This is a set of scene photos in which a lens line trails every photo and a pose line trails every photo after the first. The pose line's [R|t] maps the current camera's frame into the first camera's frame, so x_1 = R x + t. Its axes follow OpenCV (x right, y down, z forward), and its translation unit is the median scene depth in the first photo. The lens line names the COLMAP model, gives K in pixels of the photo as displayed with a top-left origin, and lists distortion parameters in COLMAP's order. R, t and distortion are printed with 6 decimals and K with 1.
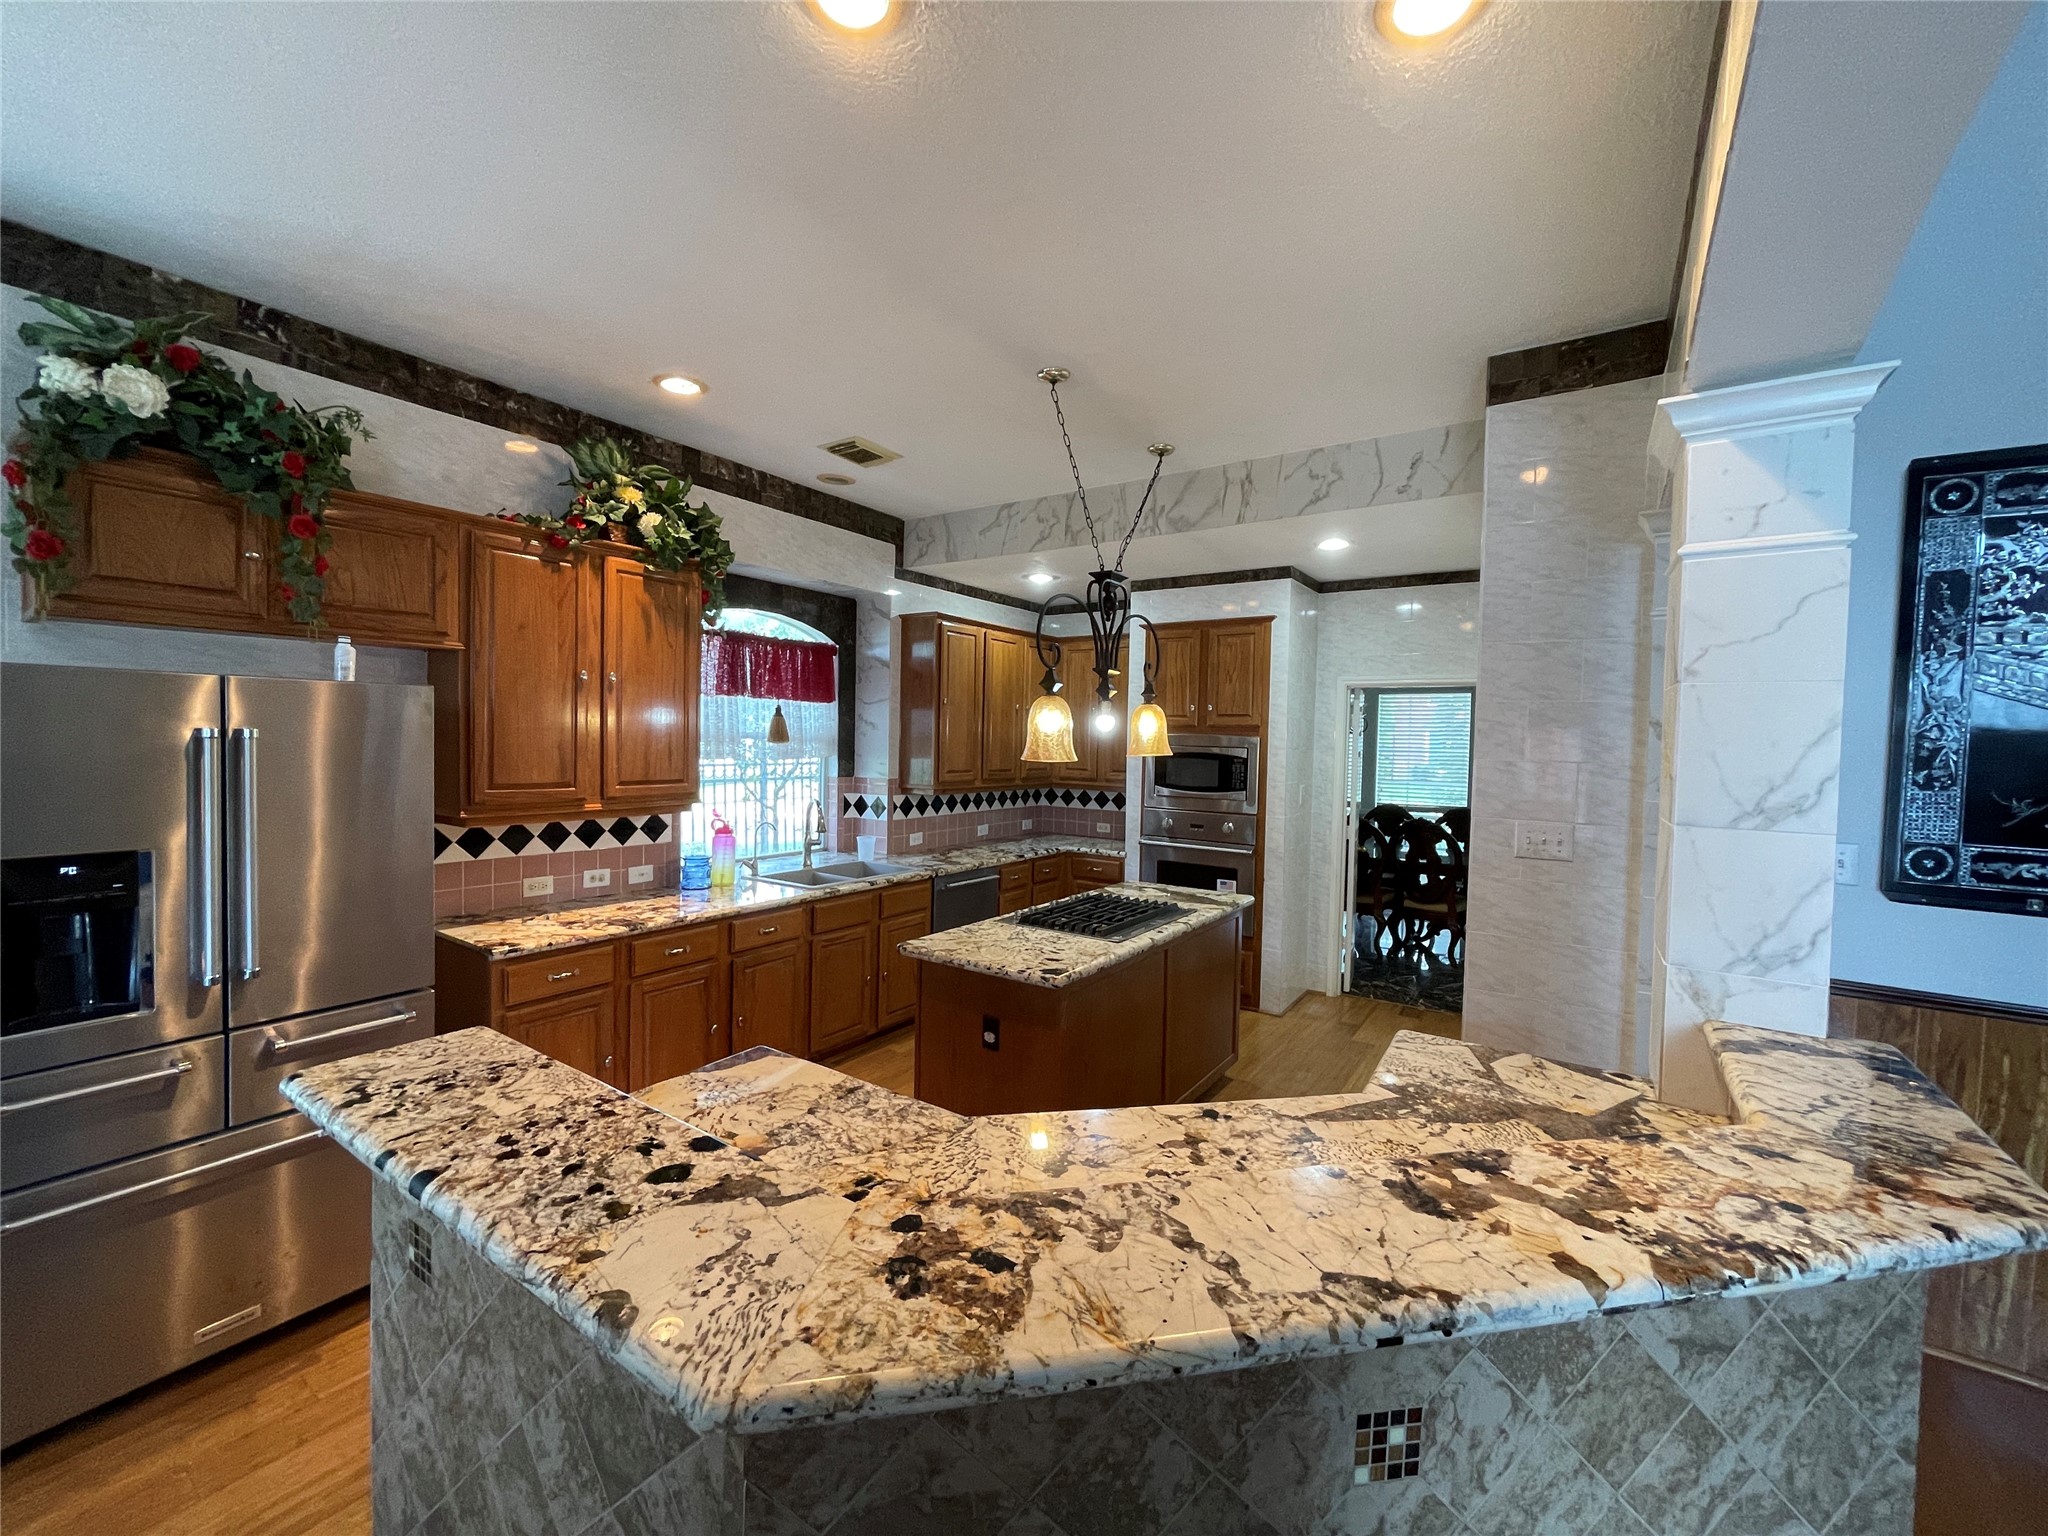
lens RADIAL K [[830.6, 0, 1024.5], [0, 830.6, 756.4], [0, 0, 1]] dist [0.000184, -0.000288]
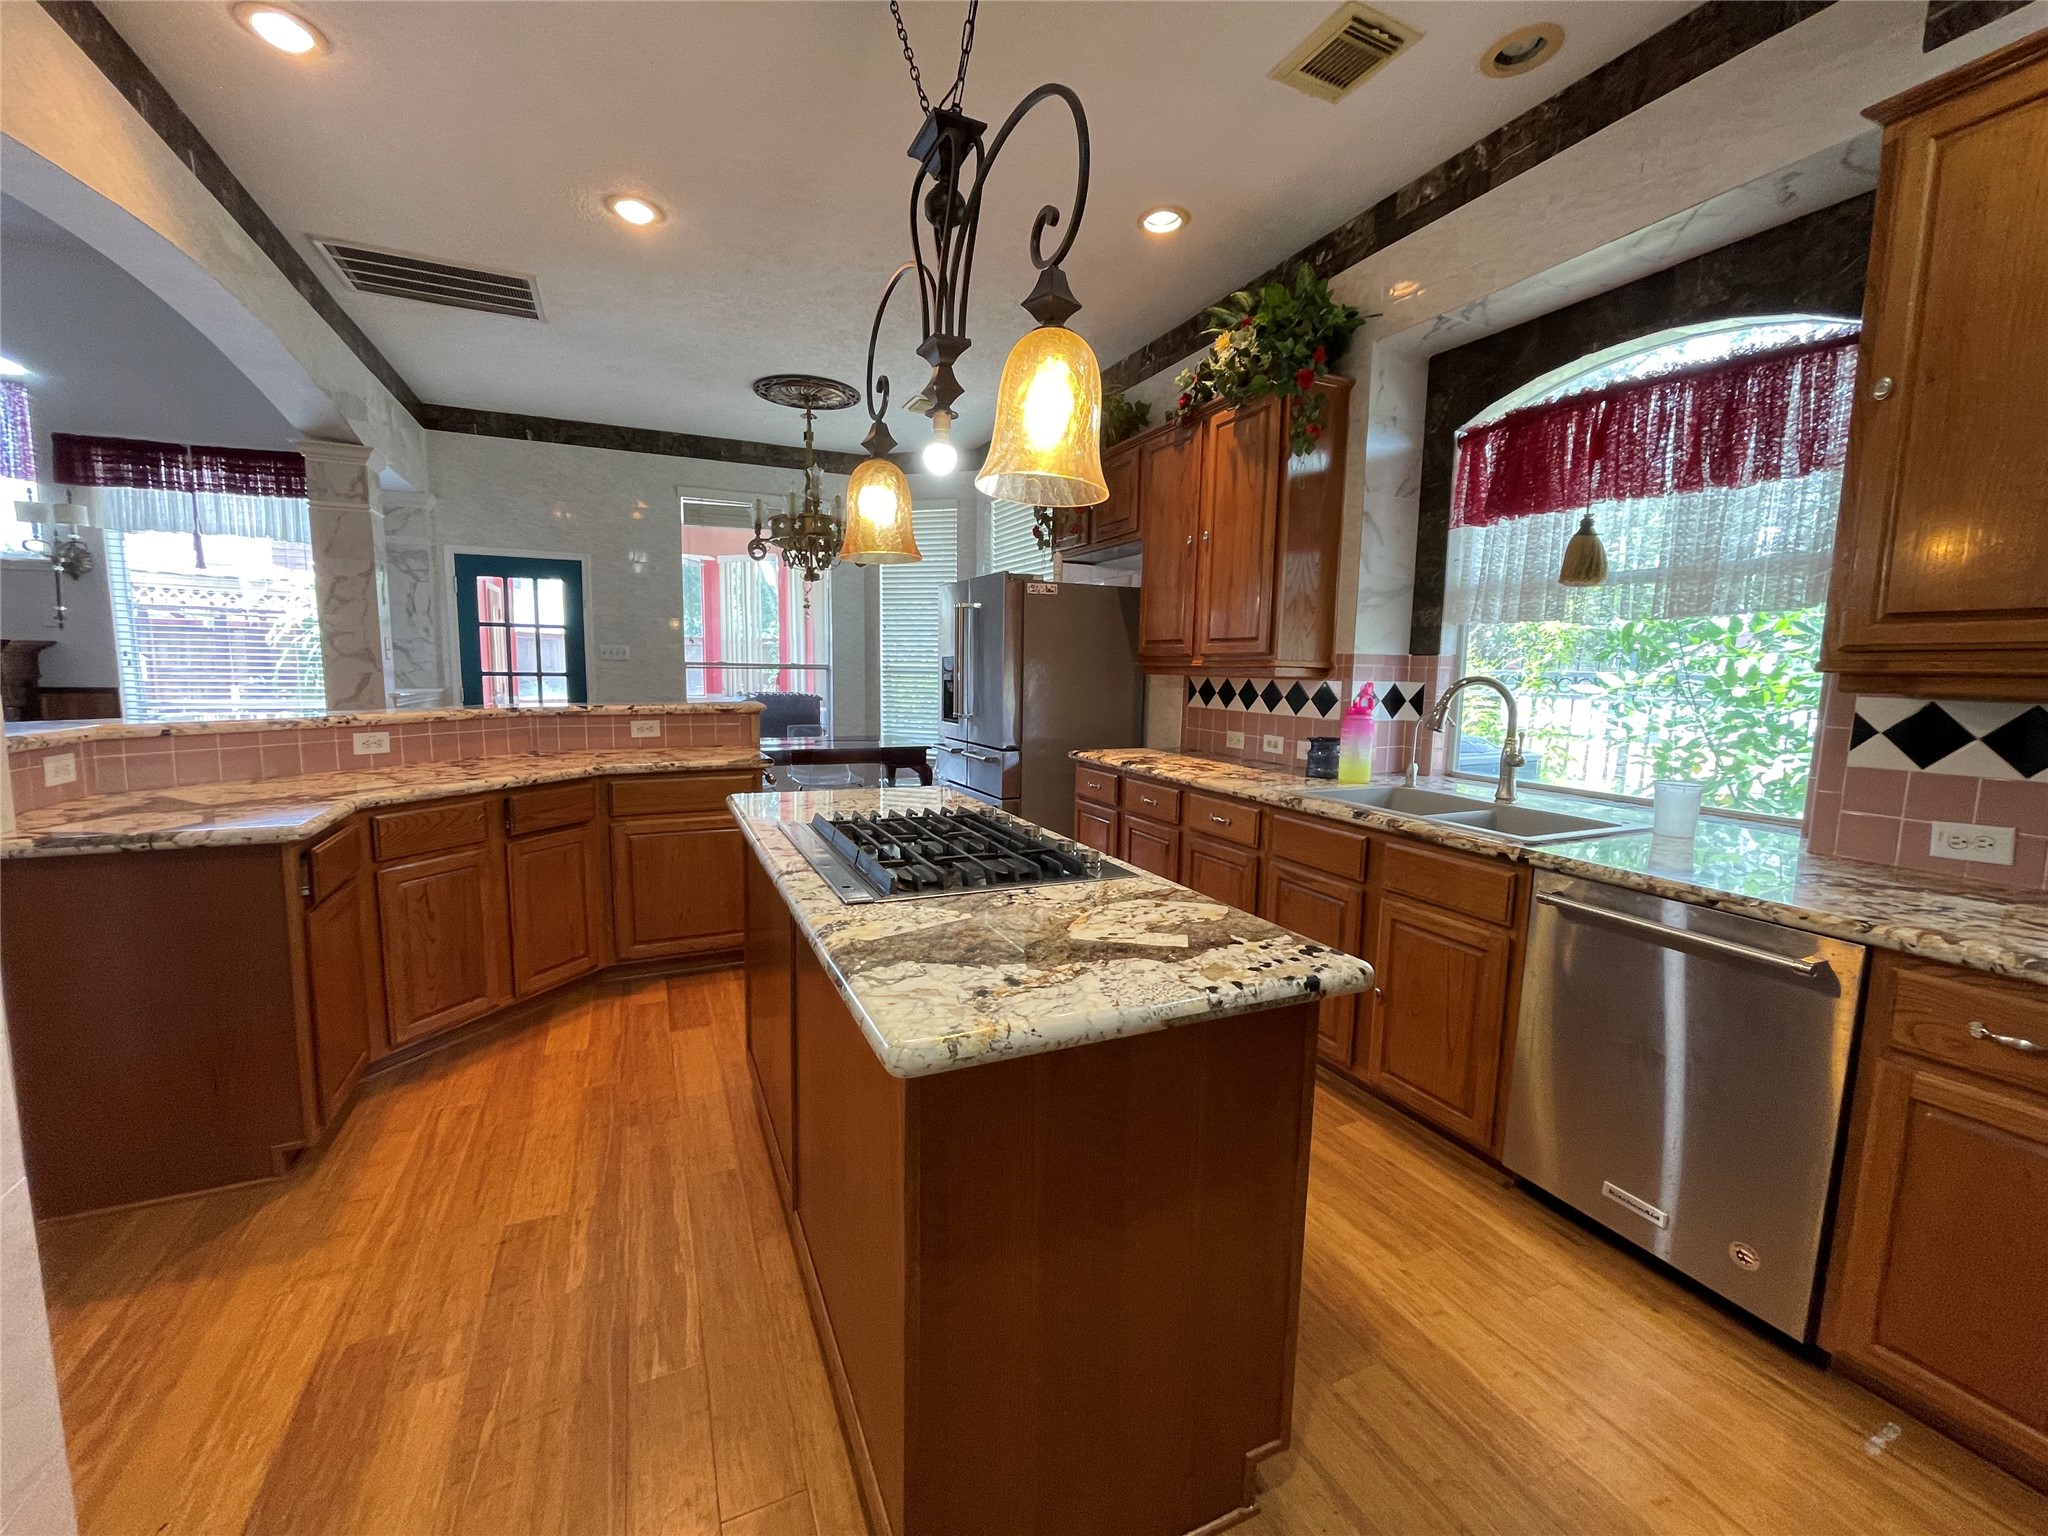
lens RADIAL K [[830.6, 0, 1032.5], [0, 830.6, 761.5], [0, 0, 1]] dist [0.000184, -0.000288]
pose [[-0.497188, 0.069790, -0.864831, 0.497367], [-0.047758, 0.993047, 0.107592, 0.077463], [0.866327, 0.094796, -0.490398, 1.283735]]
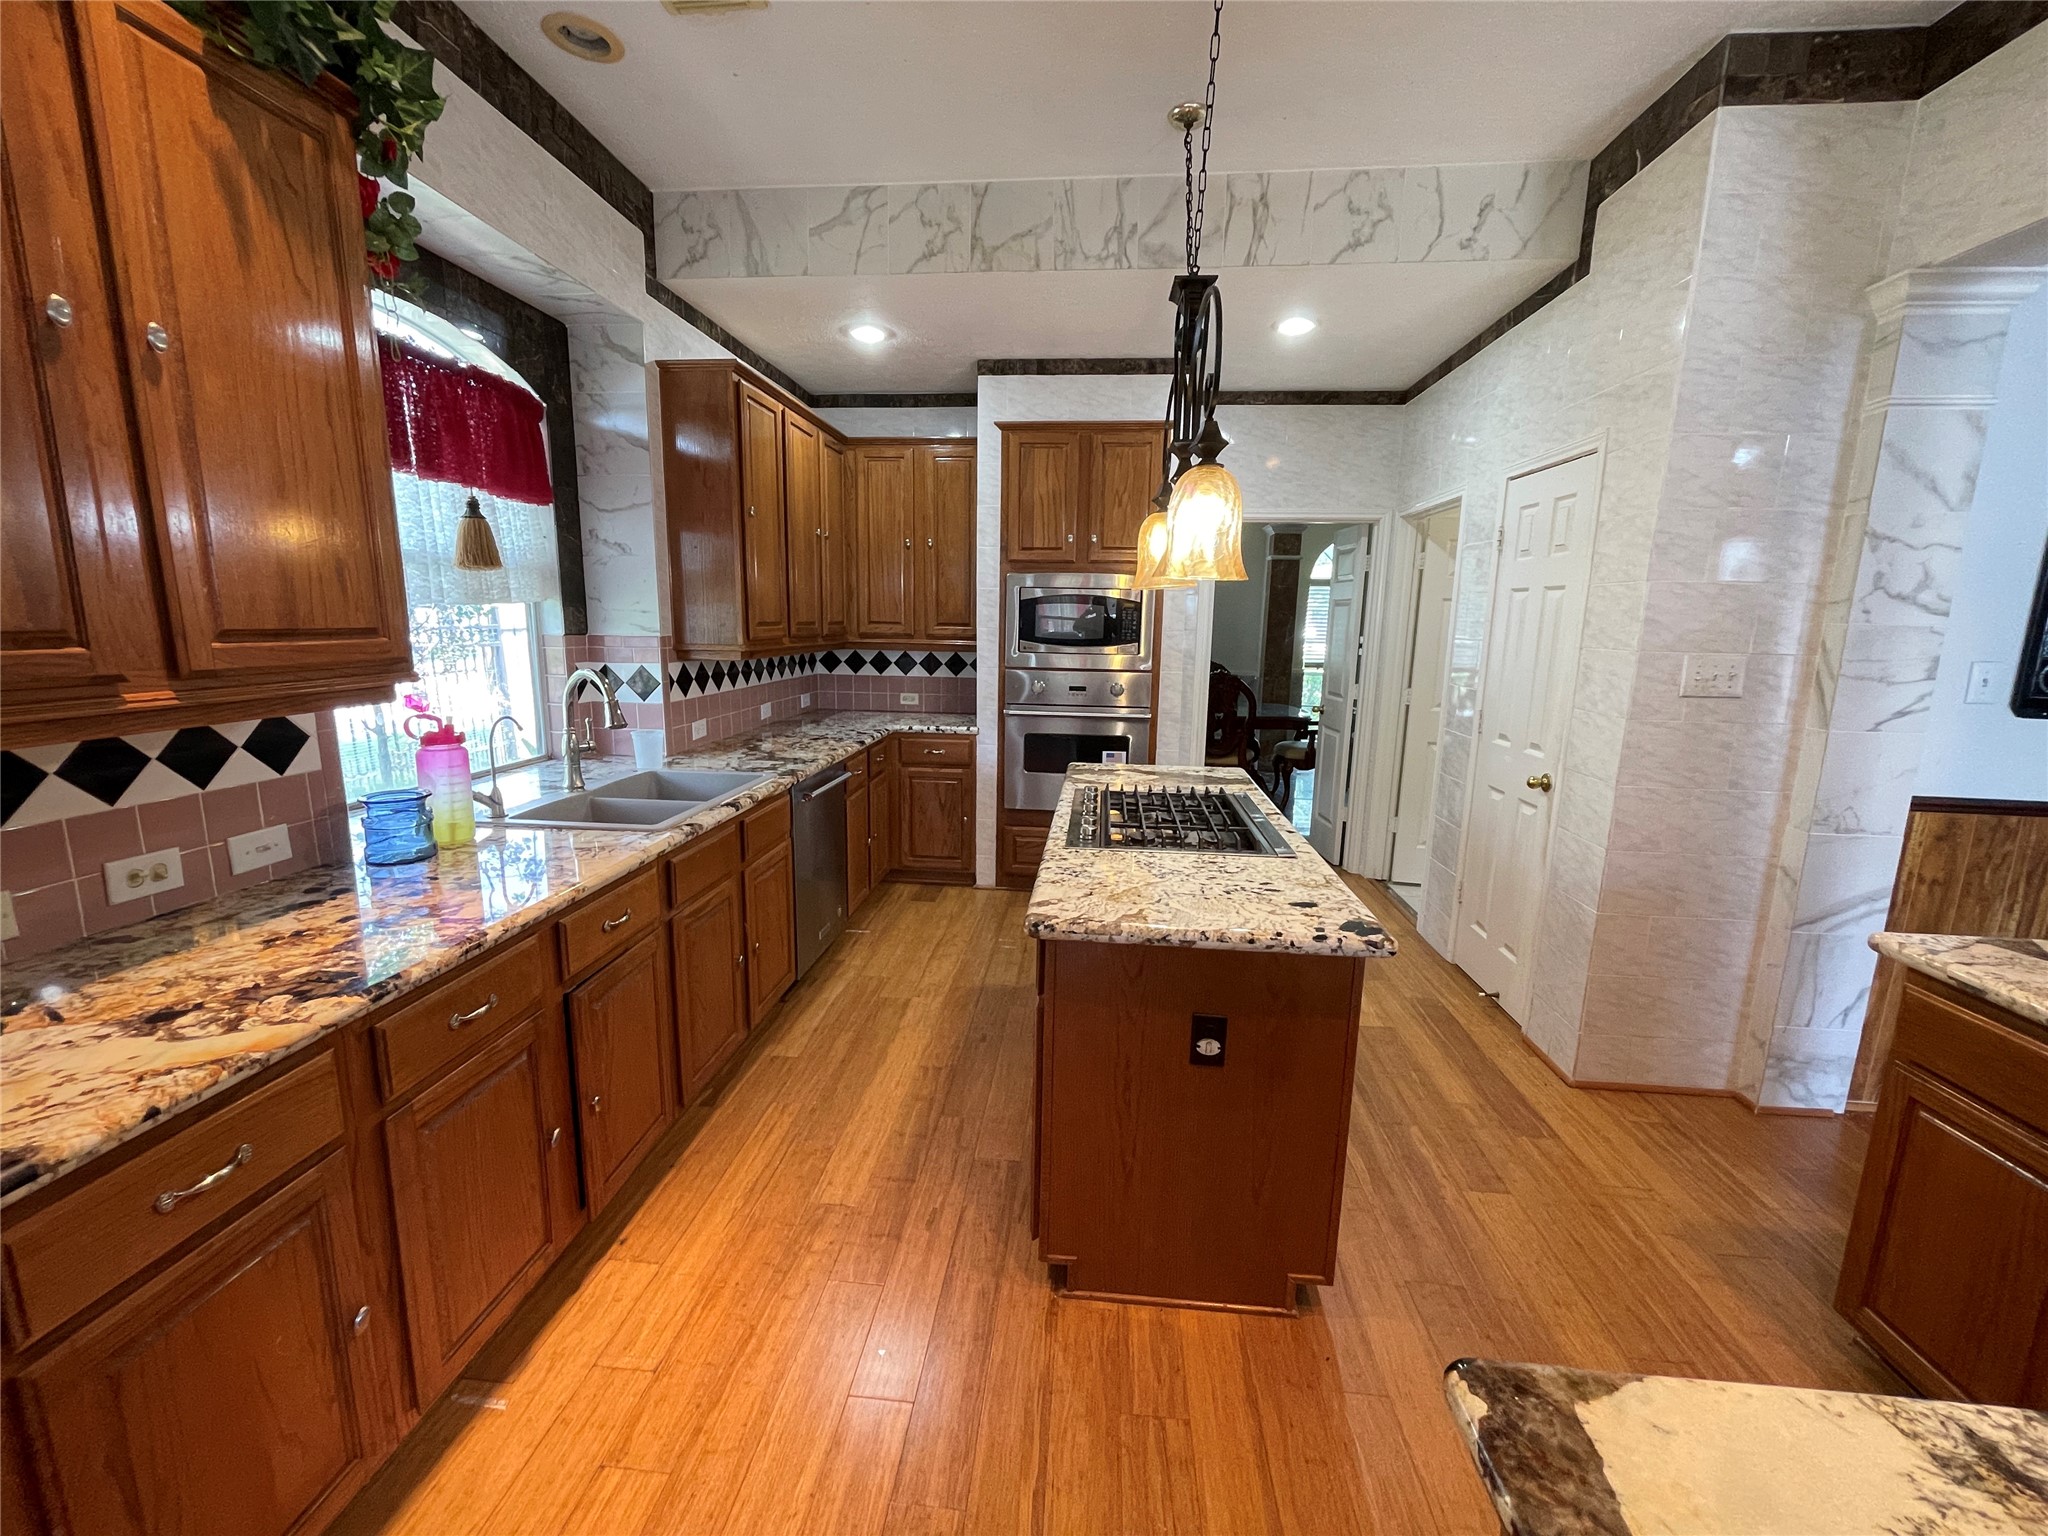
lens RADIAL K [[830.6, 0, 1018.7], [0, 830.6, 757.0], [0, 0, 1]] dist [0.000184, -0.000288]
pose [[0.876902, -0.087021, 0.472726, -0.338518], [0.012838, 0.987365, 0.157942, 0.030798], [-0.480498, -0.132431, 0.866940, 0.462767]]
